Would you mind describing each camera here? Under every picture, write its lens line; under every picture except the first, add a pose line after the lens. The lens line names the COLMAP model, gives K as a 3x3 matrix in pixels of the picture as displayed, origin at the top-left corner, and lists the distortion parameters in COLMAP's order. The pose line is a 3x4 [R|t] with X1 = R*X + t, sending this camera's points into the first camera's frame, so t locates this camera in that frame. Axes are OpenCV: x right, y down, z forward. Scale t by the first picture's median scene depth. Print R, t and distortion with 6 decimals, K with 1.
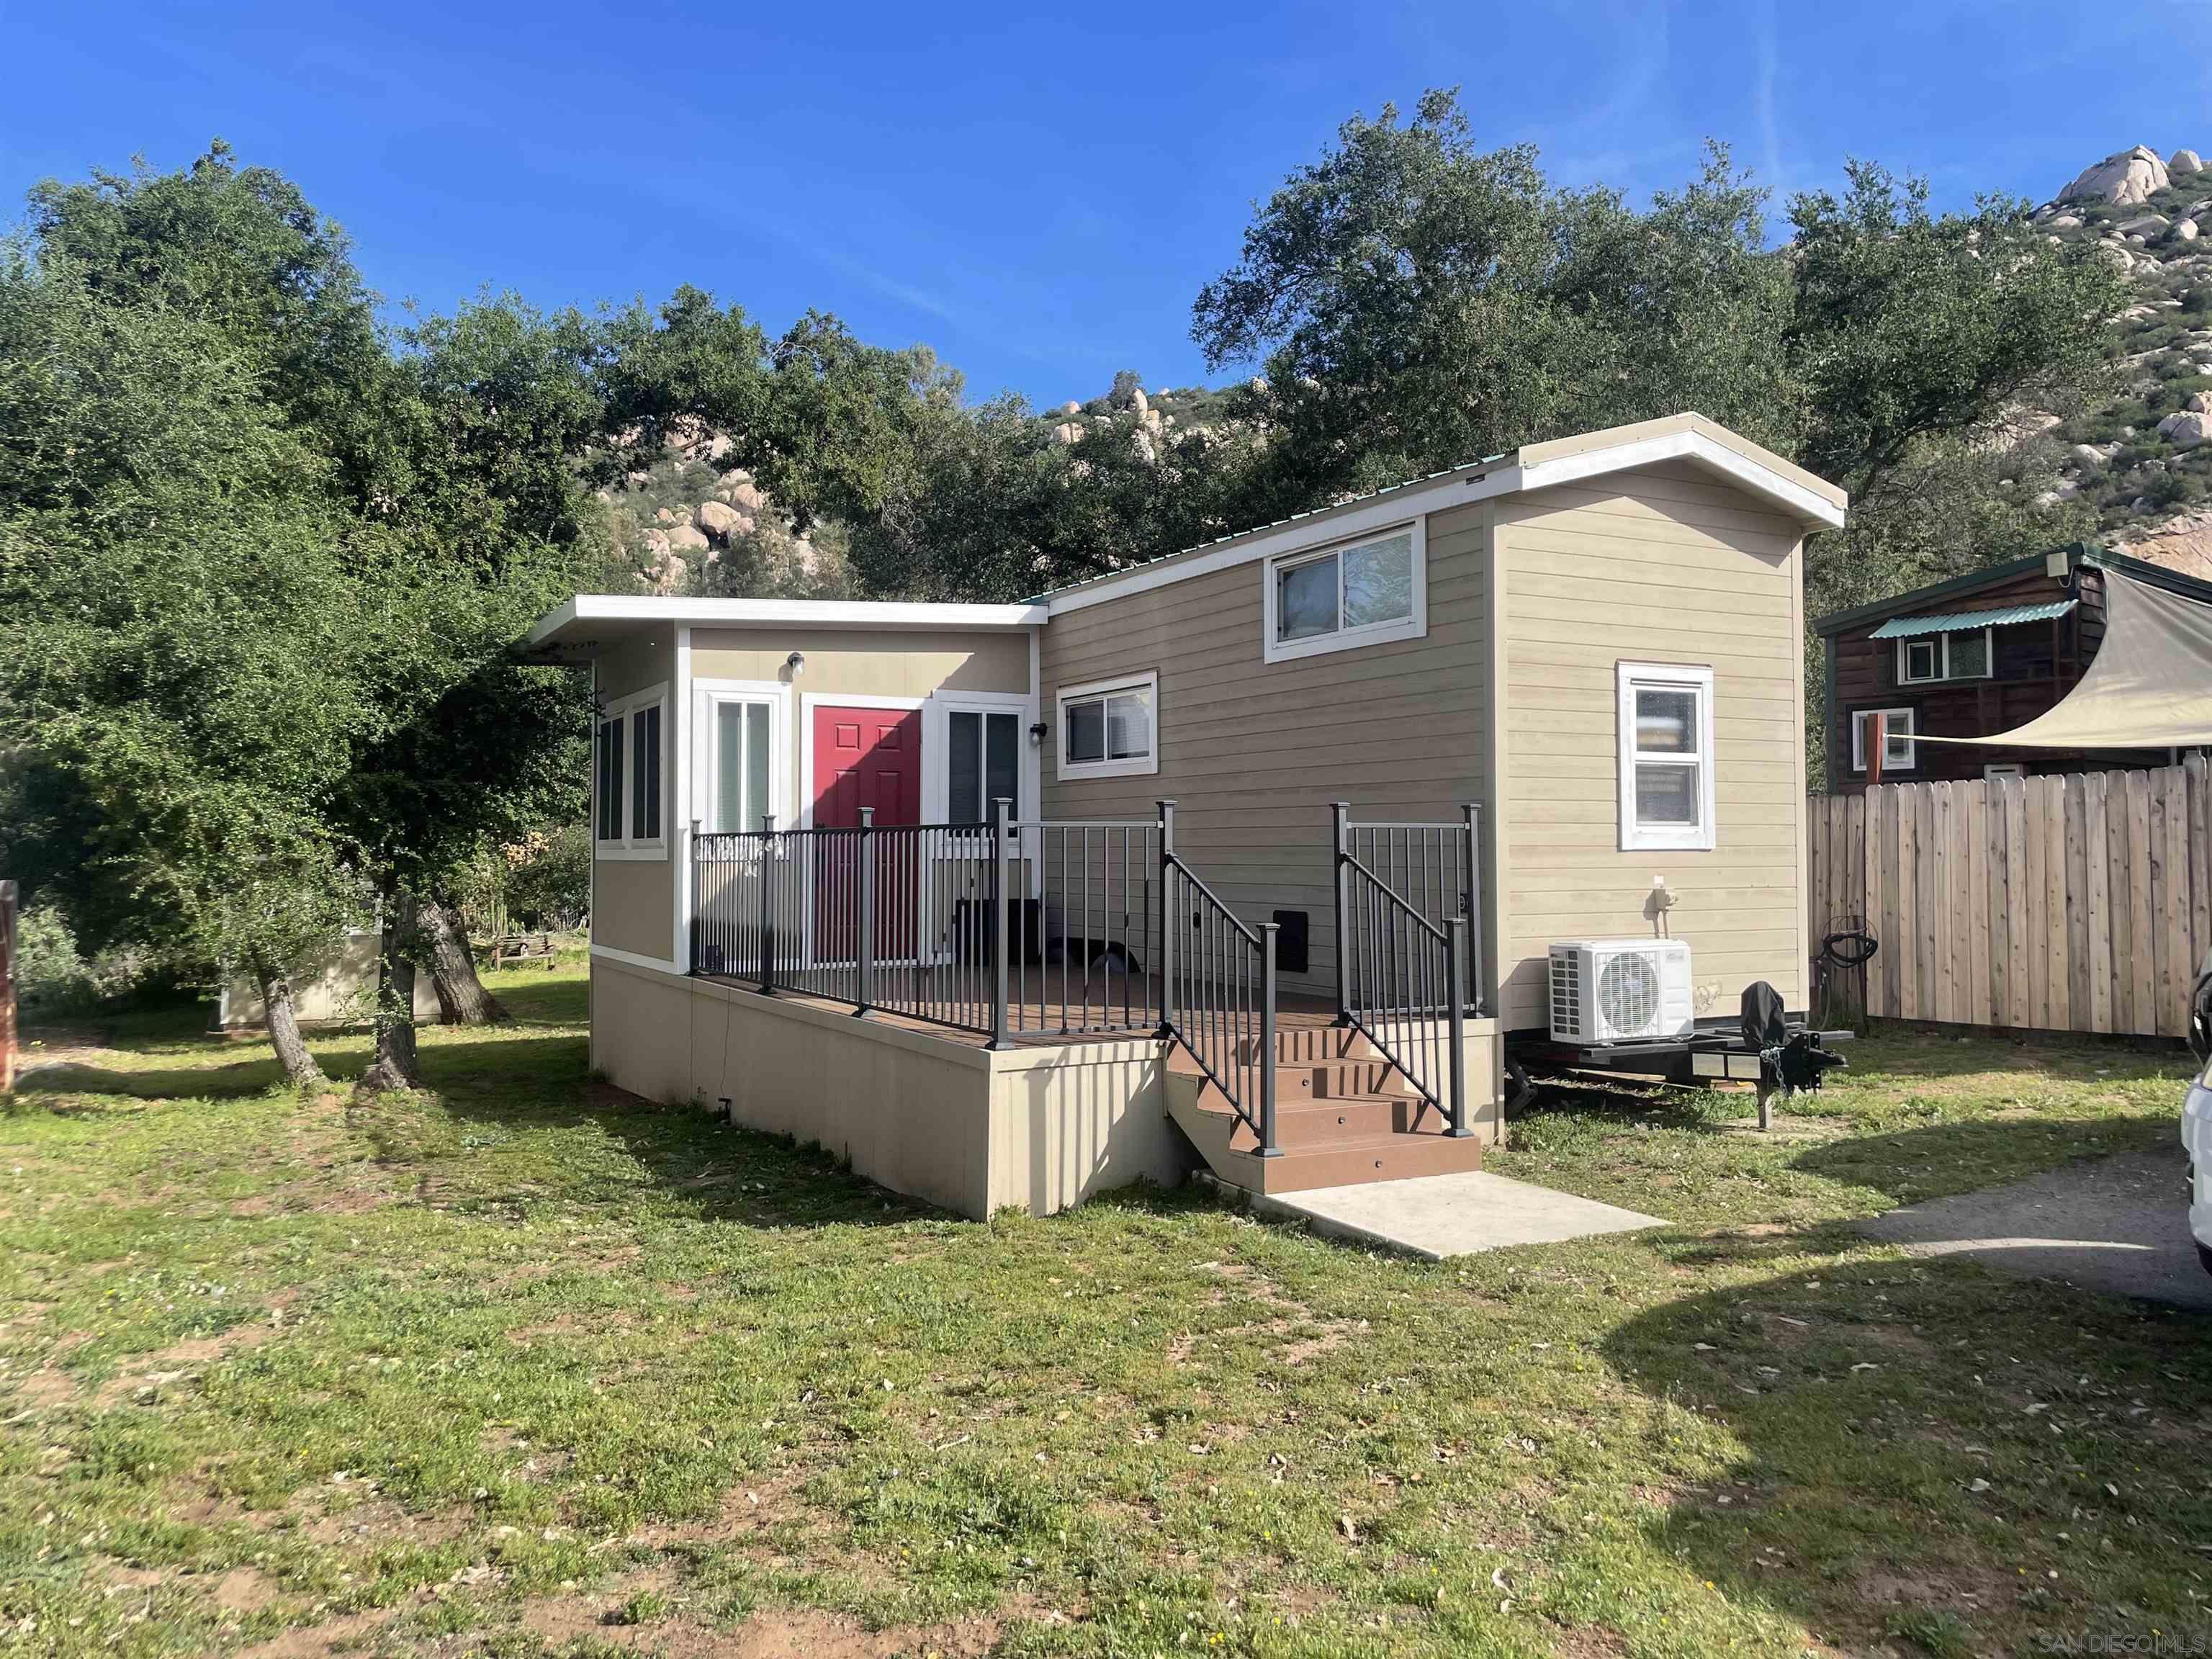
lens RADIAL K [[1718.8, 0, 1106.0], [0, 1718.8, 829.5], [0, 0, 1]] dist [0.124359, -0.176674]
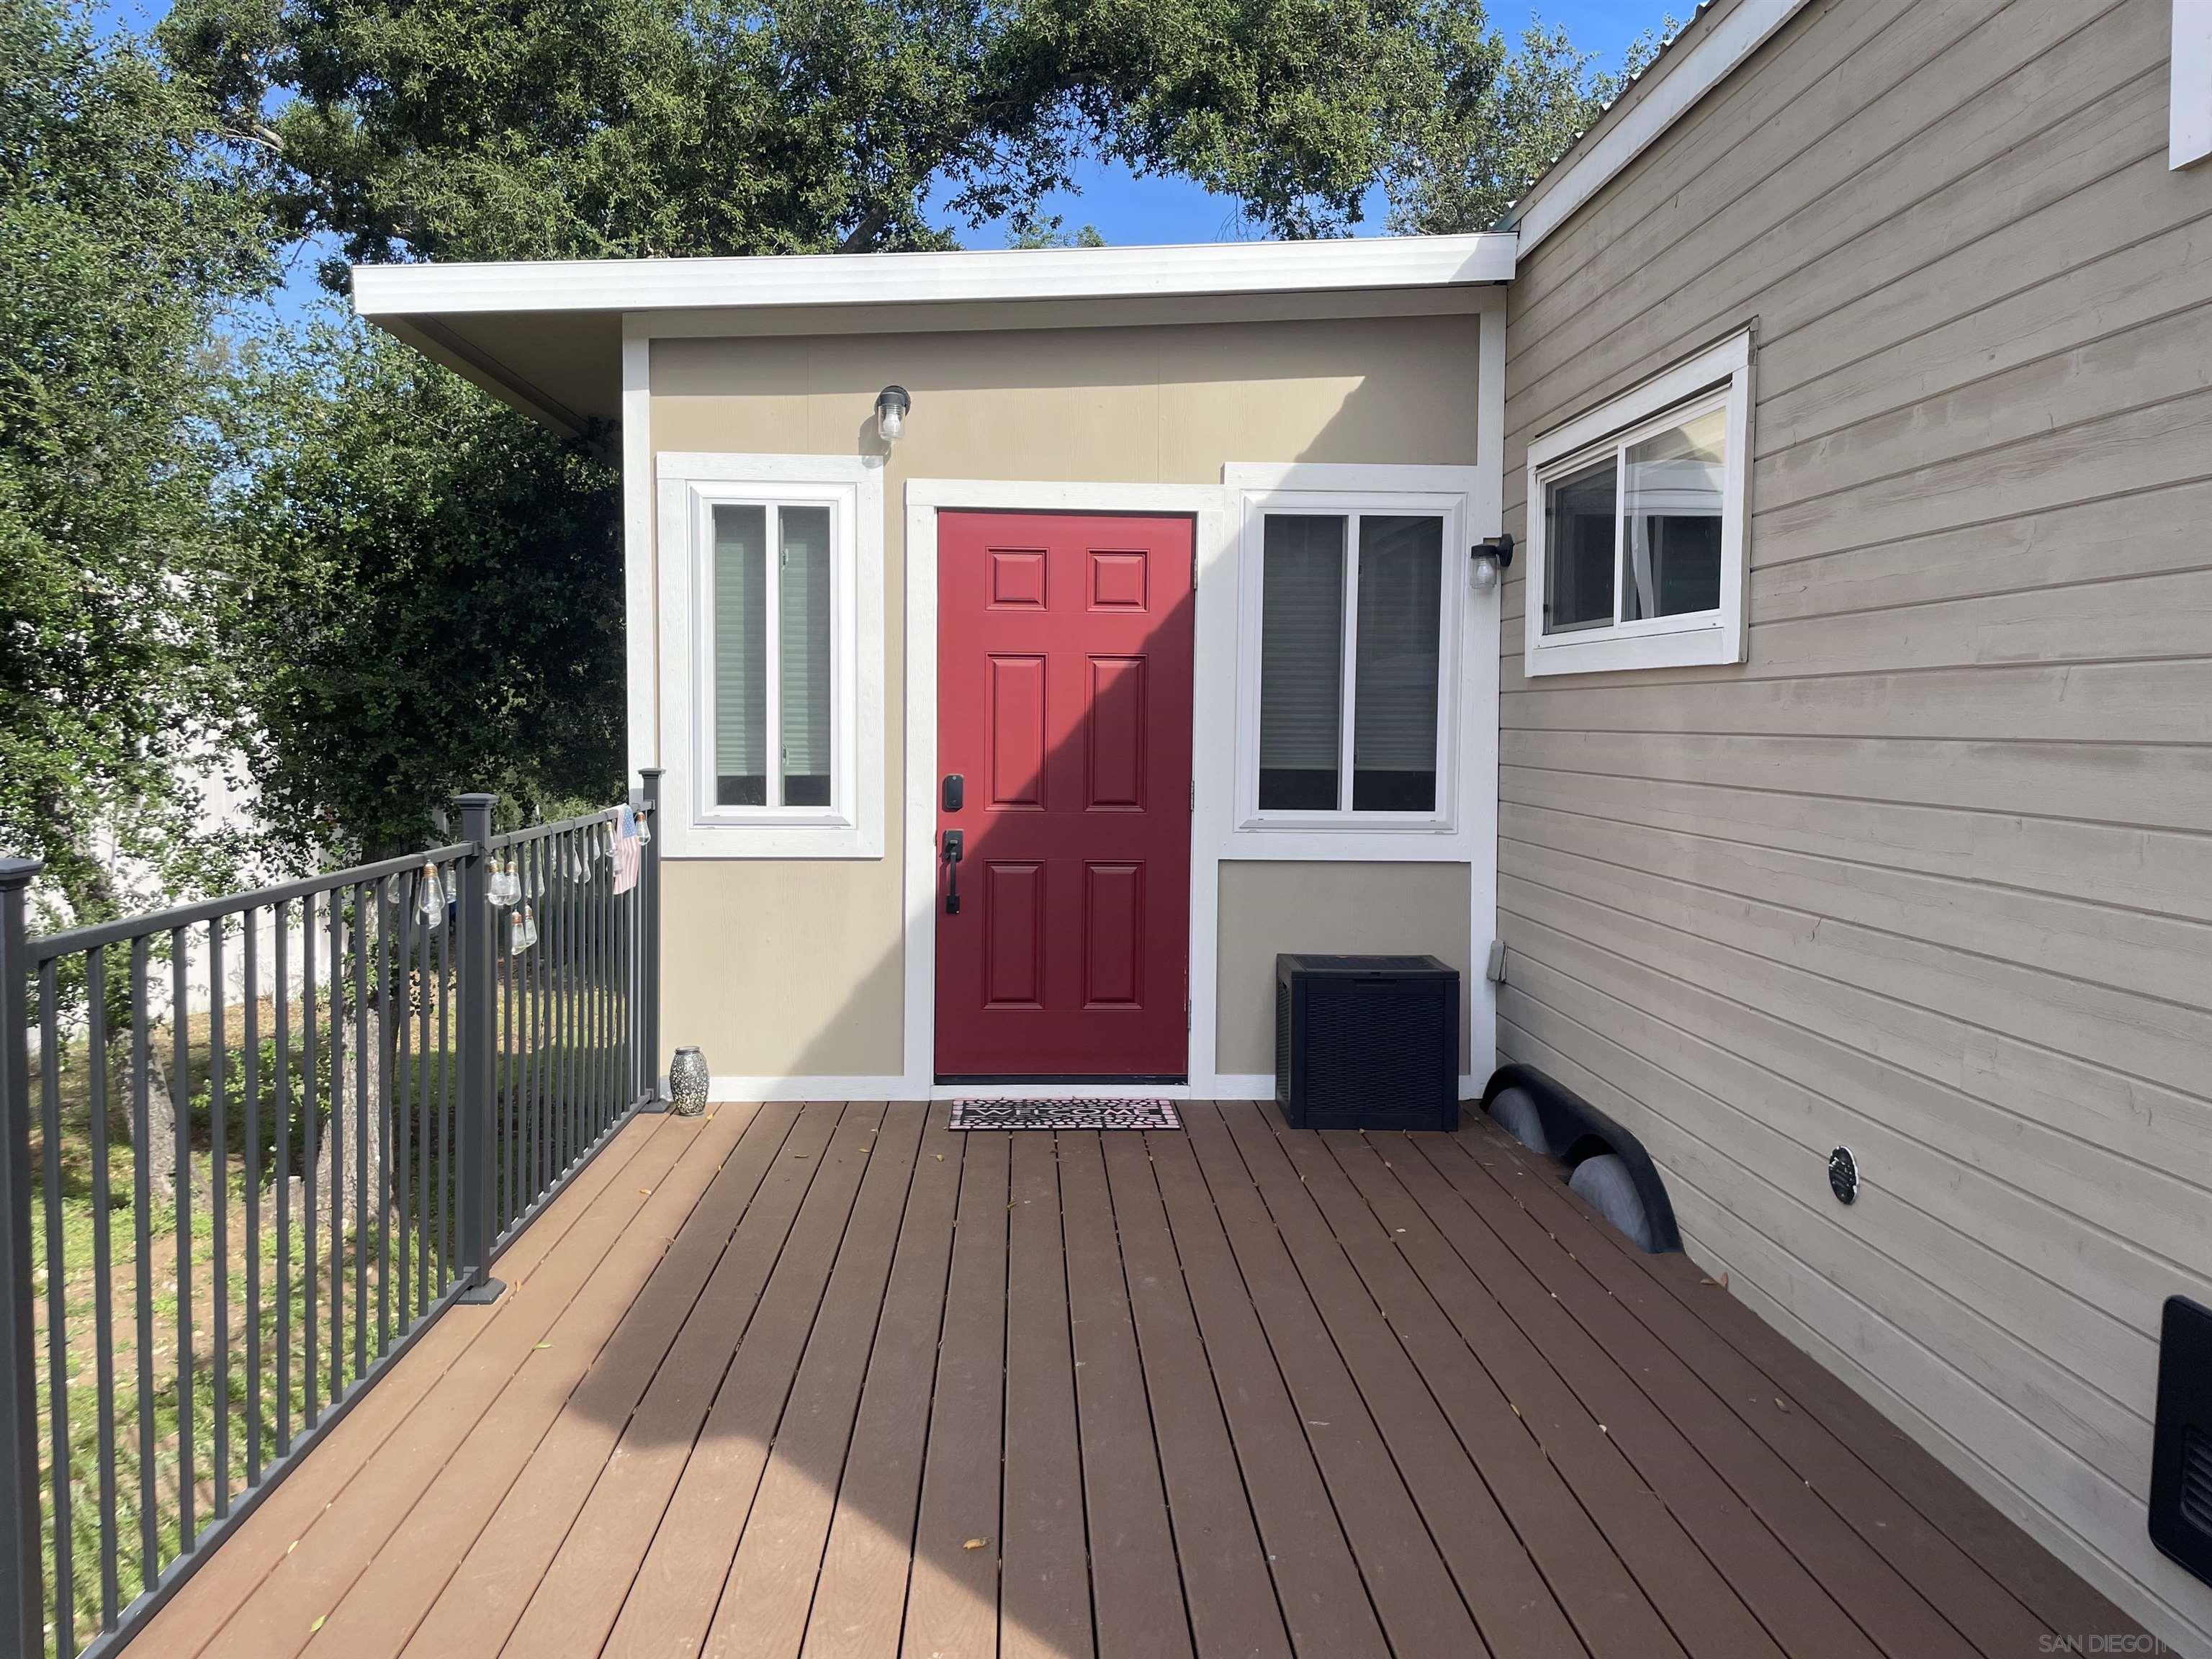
lens RADIAL K [[1718.8, 0, 1106.0], [0, 1718.8, 829.5], [0, 0, 1]] dist [0.124359, -0.176674]
pose [[0.909549, 0.034405, -0.414170, 0.057651], [-0.002649, 0.997027, 0.077006, -0.026321], [0.415588, -0.068944, 0.906936, 0.657916]]
